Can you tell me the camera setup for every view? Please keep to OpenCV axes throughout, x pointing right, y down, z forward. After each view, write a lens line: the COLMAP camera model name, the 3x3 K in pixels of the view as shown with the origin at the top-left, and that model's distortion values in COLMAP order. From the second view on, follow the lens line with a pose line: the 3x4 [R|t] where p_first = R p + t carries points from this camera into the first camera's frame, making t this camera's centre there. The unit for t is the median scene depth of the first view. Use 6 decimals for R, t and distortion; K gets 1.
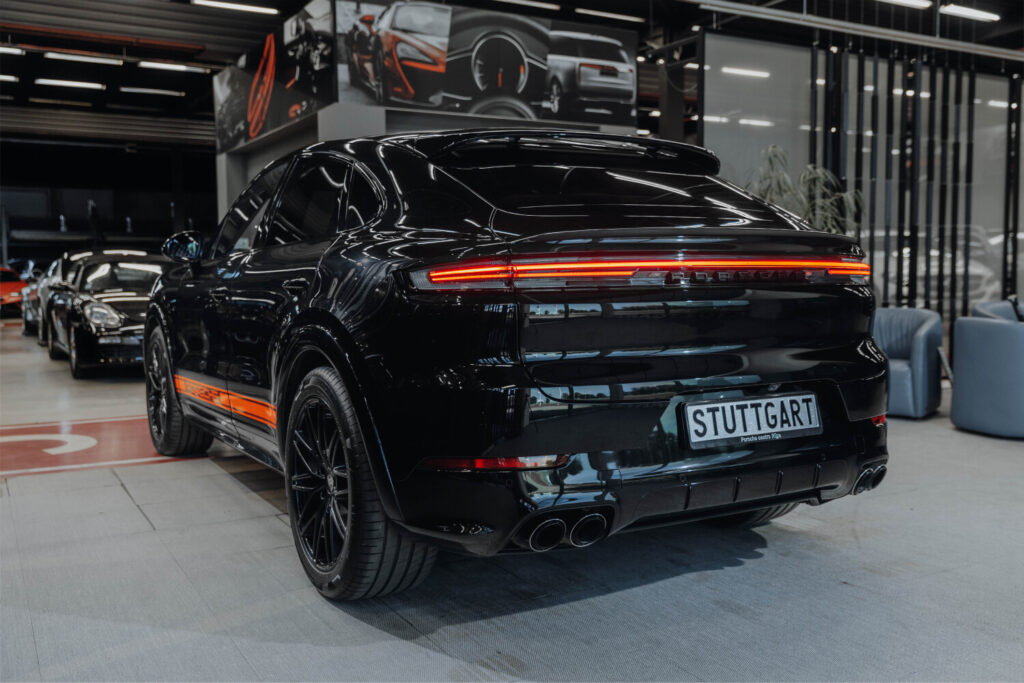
lens RADIAL K [[927.6, 0, 502.6], [0, 927.6, 341.7], [0, 0, 1]] dist [0.042866, 0.001540]
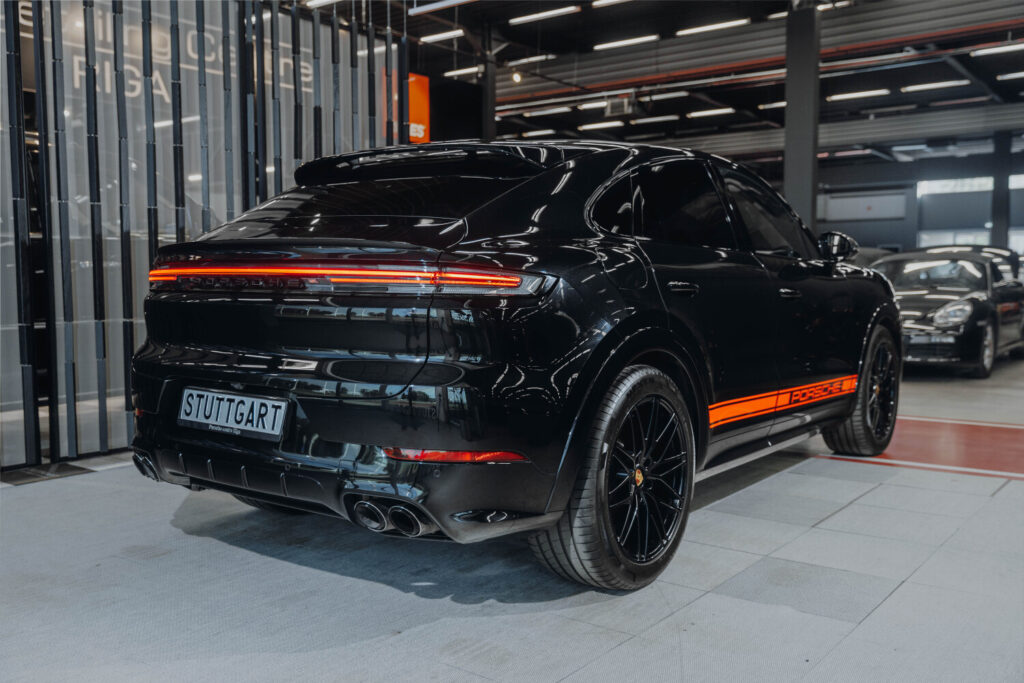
lens RADIAL K [[927.6, 0, 502.6], [0, 927.6, 341.7], [0, 0, 1]] dist [0.042866, 0.001540]
pose [[0.380665, 0.076014, -0.921583, 1.235951], [-0.071672, 0.996043, 0.052552, -0.071581], [0.921931, 0.046047, 0.384607, 0.767191]]
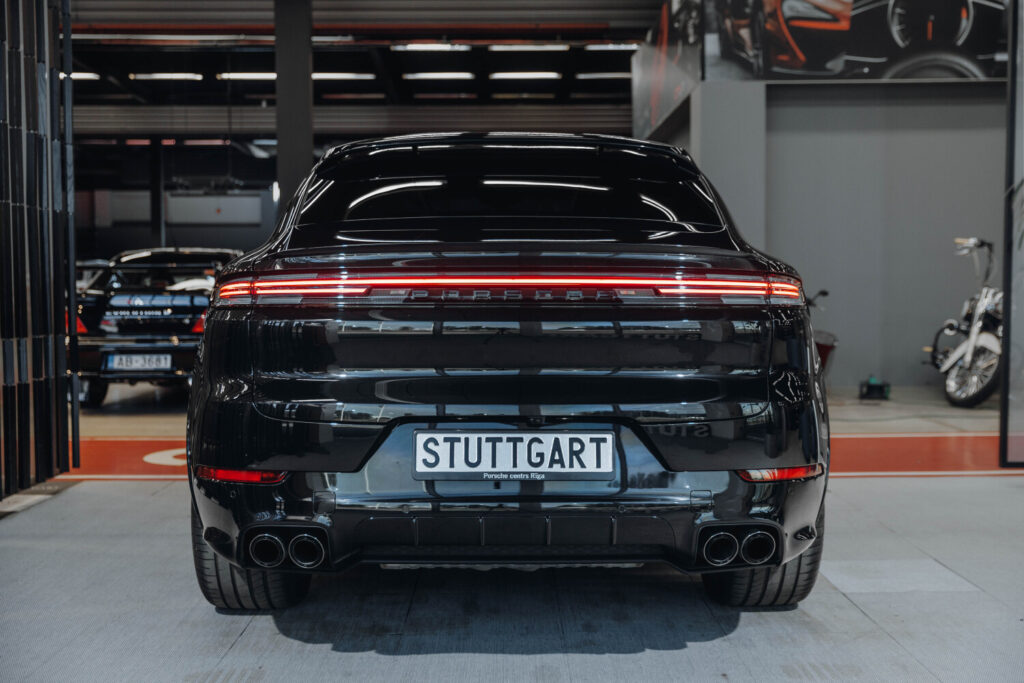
lens RADIAL K [[1202.9, 0, 512.0], [0, 1202.9, 341.5], [0, 0, 1]] dist [0.024838, 0.044854]
pose [[0.872526, 0.028018, -0.487763, 0.732469], [-0.041729, 0.998980, -0.017263, -0.005133], [0.486782, 0.035417, 0.872805, -0.011553]]
